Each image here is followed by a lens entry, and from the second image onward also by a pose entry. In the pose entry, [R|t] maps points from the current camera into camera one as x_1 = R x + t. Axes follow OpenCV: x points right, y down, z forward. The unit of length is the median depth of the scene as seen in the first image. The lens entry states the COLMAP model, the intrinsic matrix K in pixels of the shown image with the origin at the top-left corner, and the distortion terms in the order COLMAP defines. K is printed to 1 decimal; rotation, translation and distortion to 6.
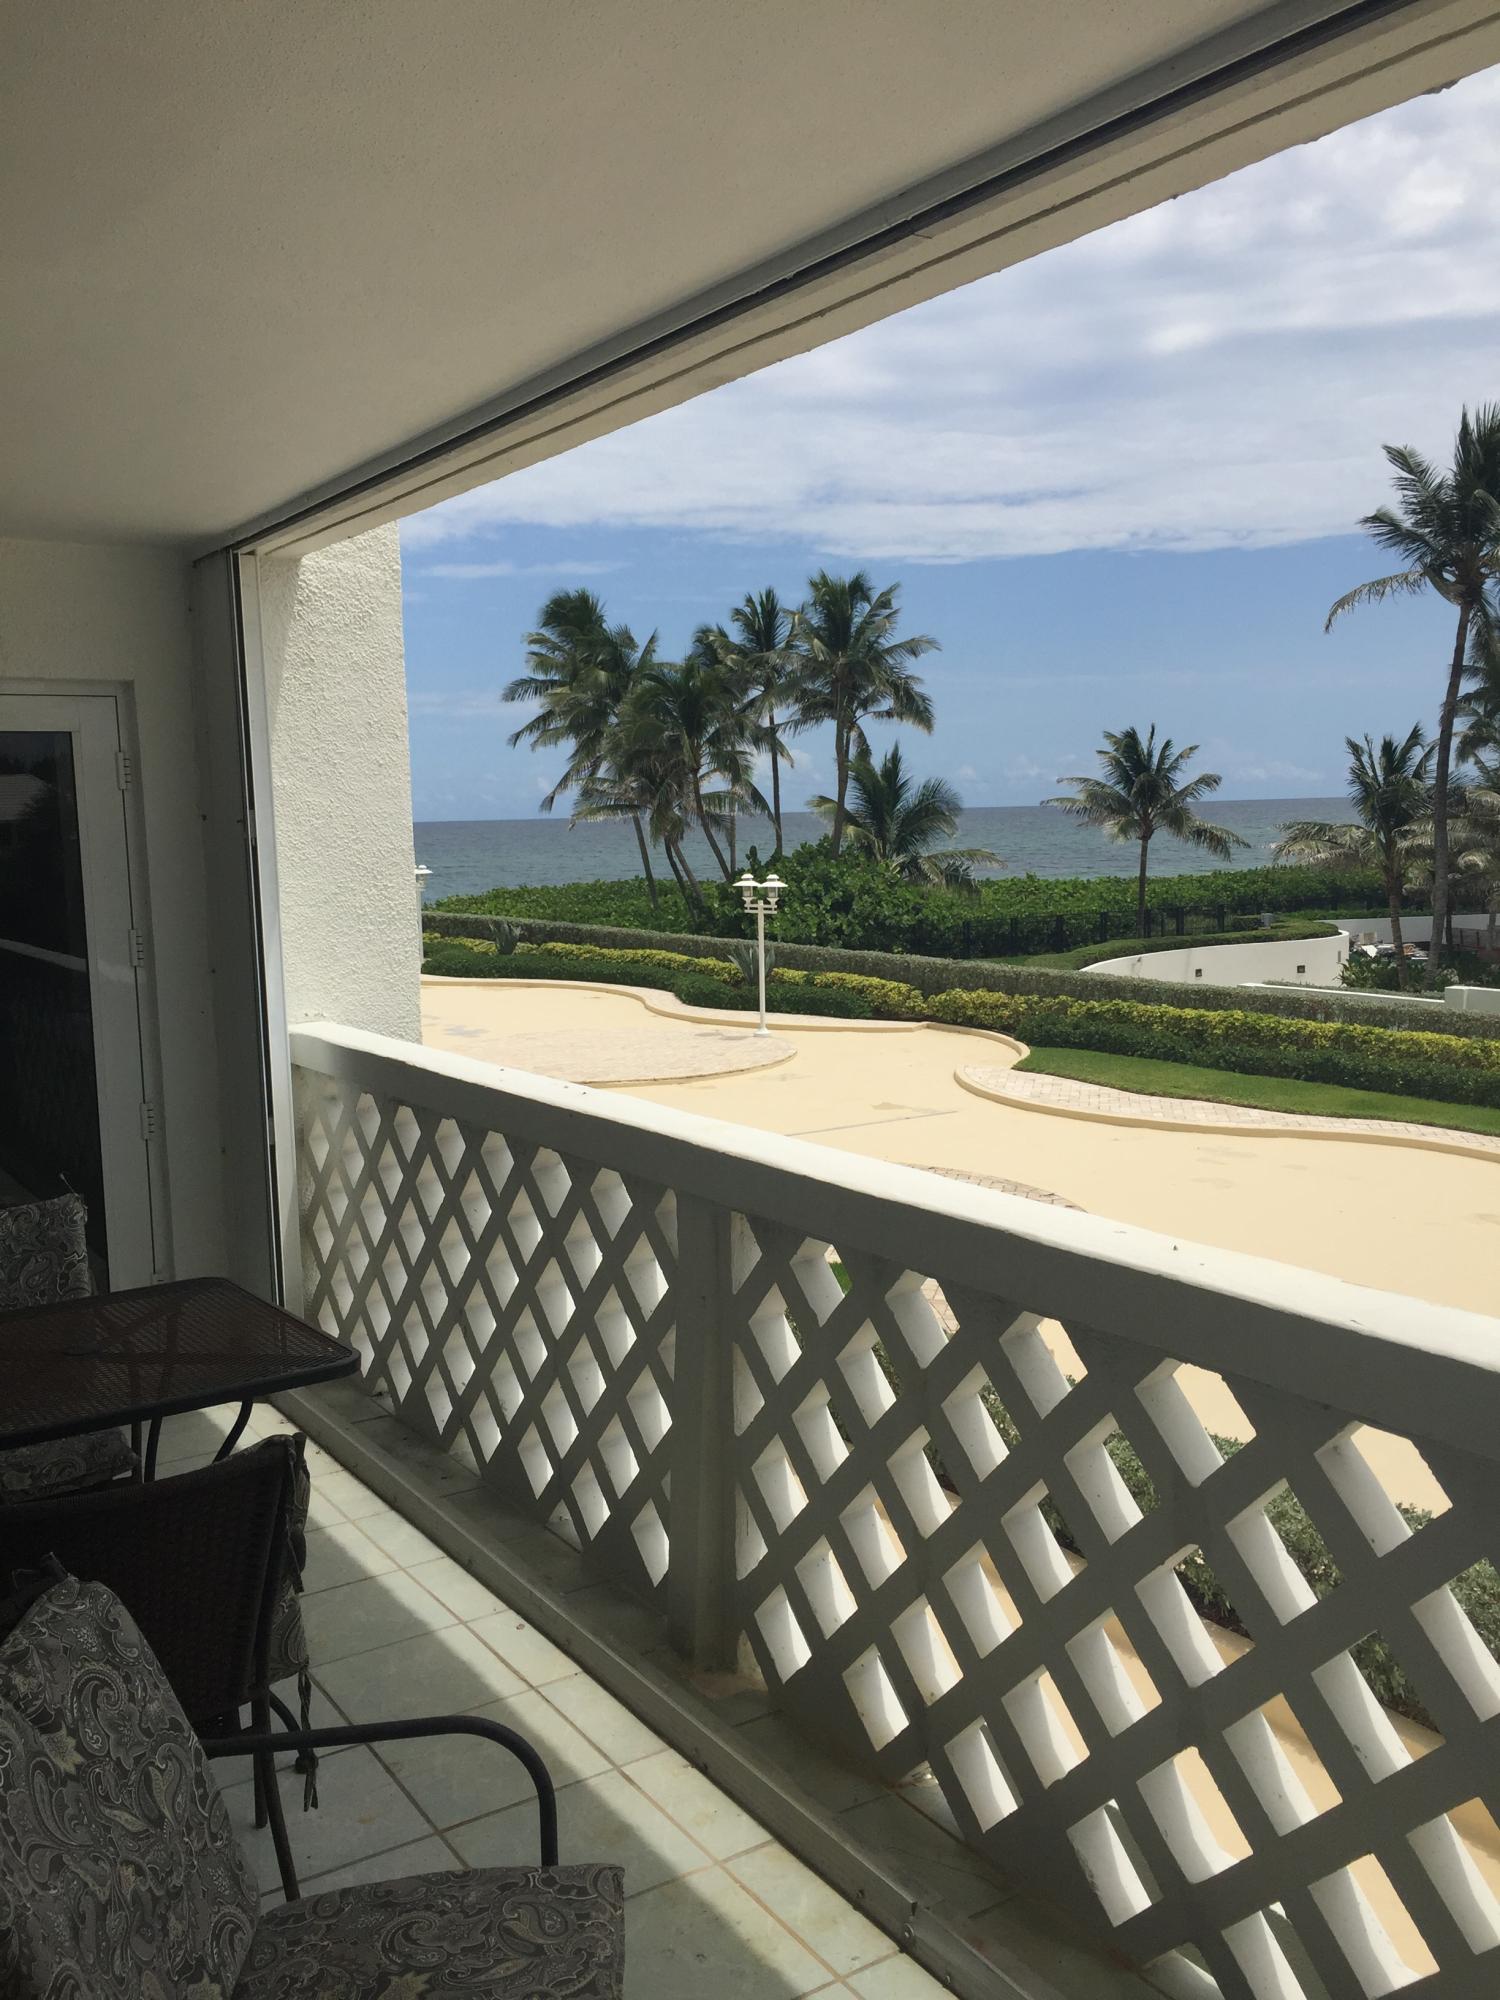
lens RADIAL K [[1744.3, 0, 749.9], [0, 1744.3, 994.1], [0, 0, 1]] dist [0.041679, -0.054388]
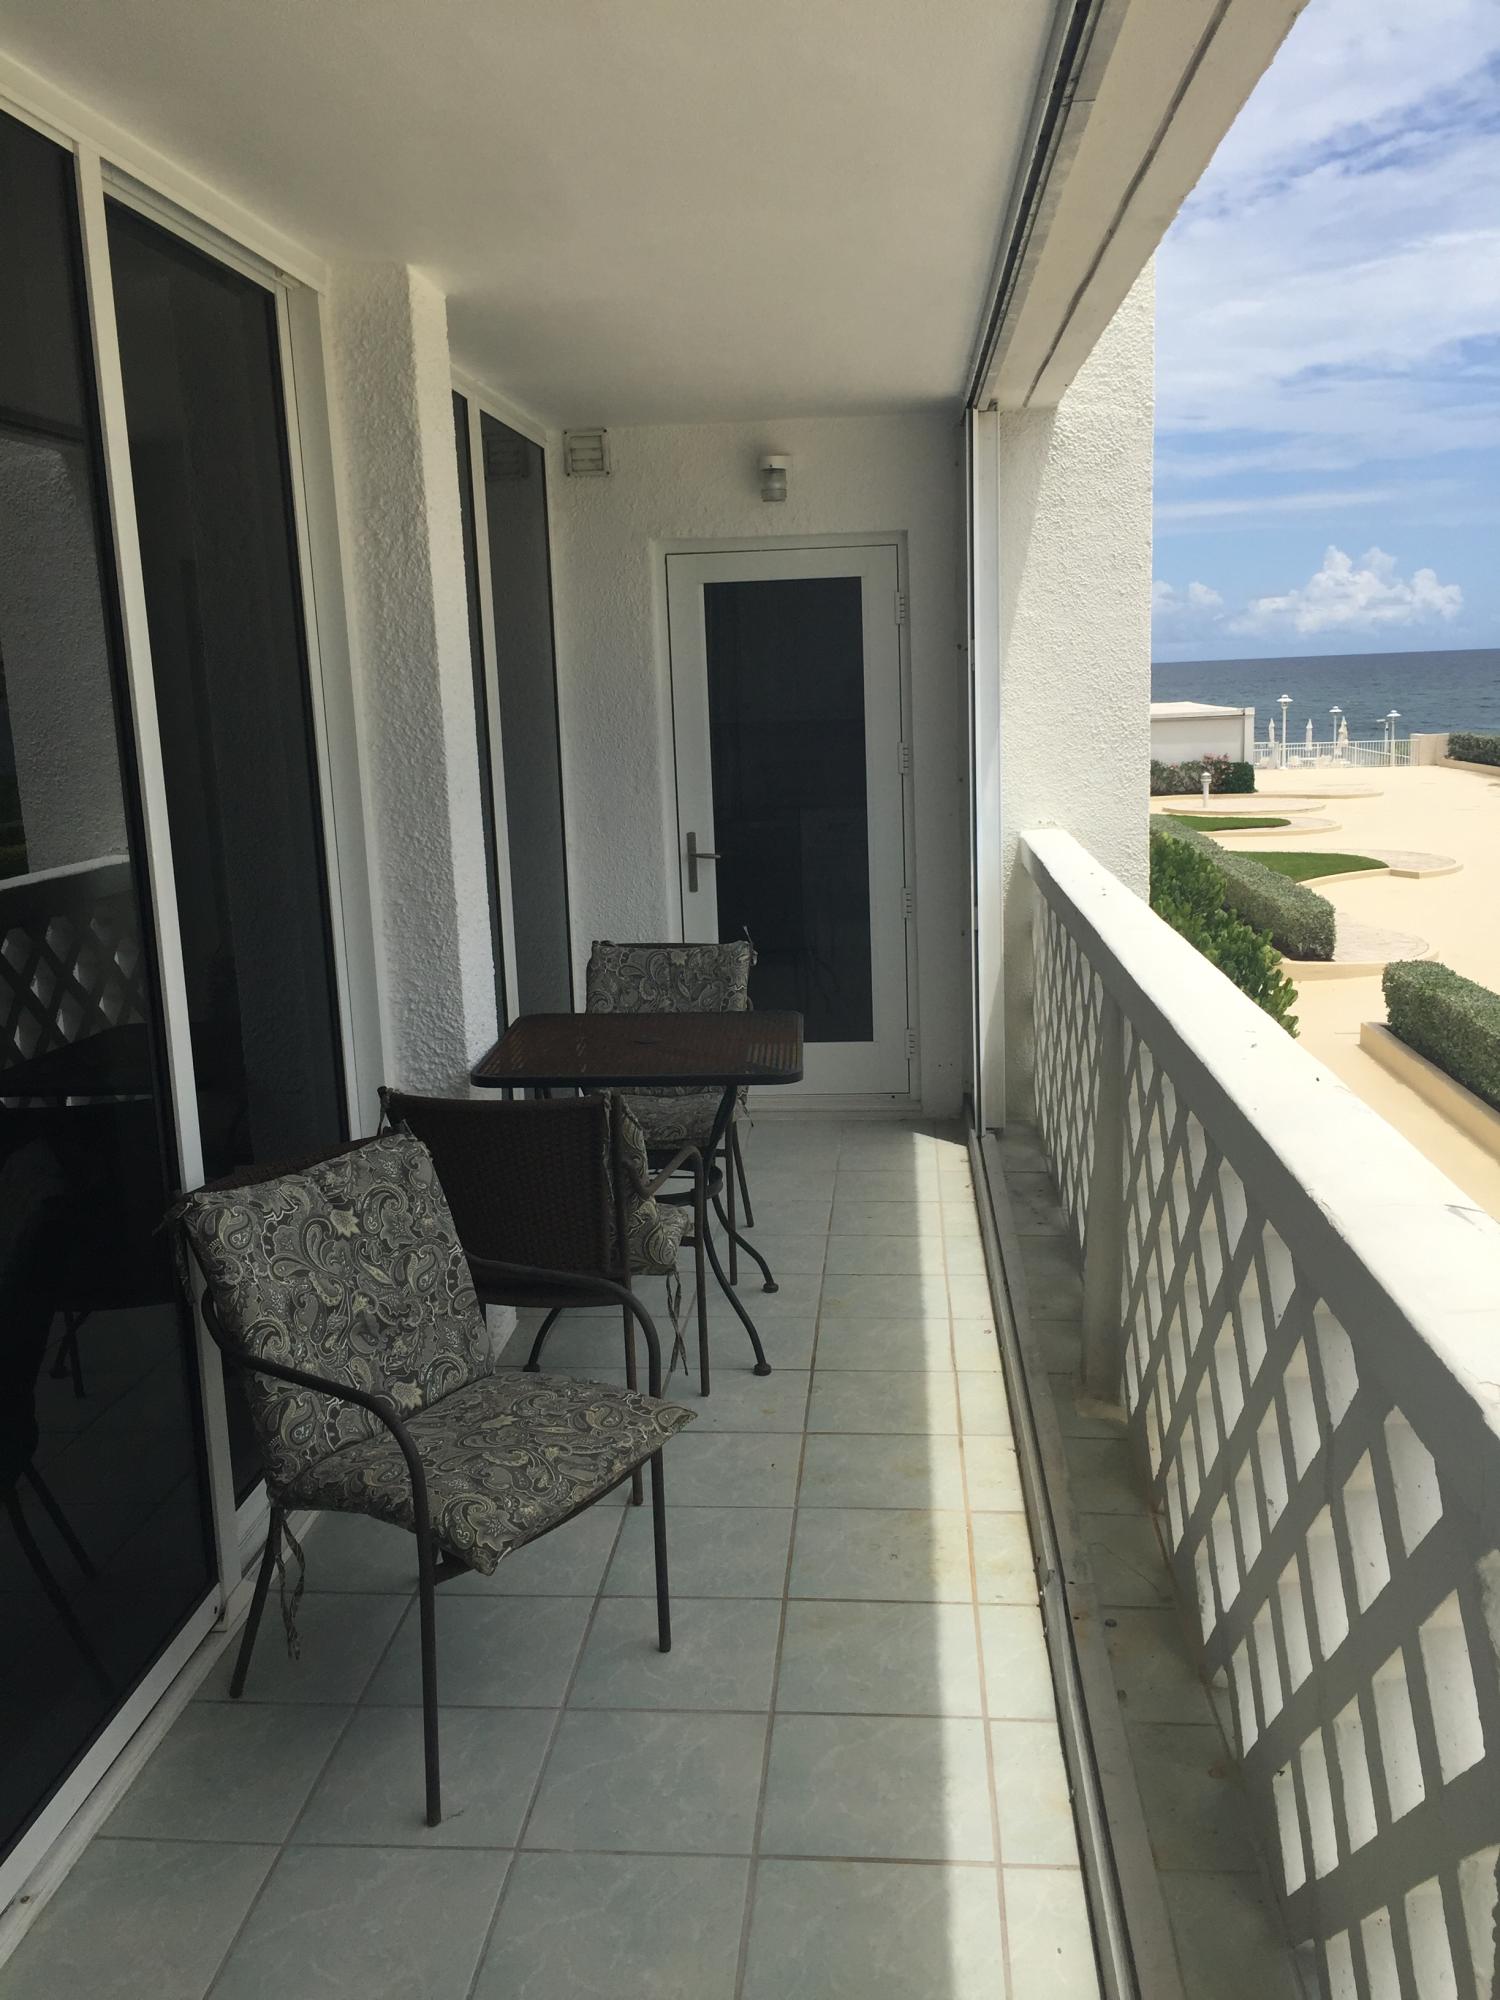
lens RADIAL K [[1744.3, 0, 749.4], [0, 1744.3, 1005.7], [0, 0, 1]] dist [0.041679, -0.054388]
pose [[0.786519, 0.107697, -0.608103, 0.801740], [-0.047509, 0.992310, 0.114293, 0.024919], [0.615736, -0.061003, 0.785587, -0.030726]]
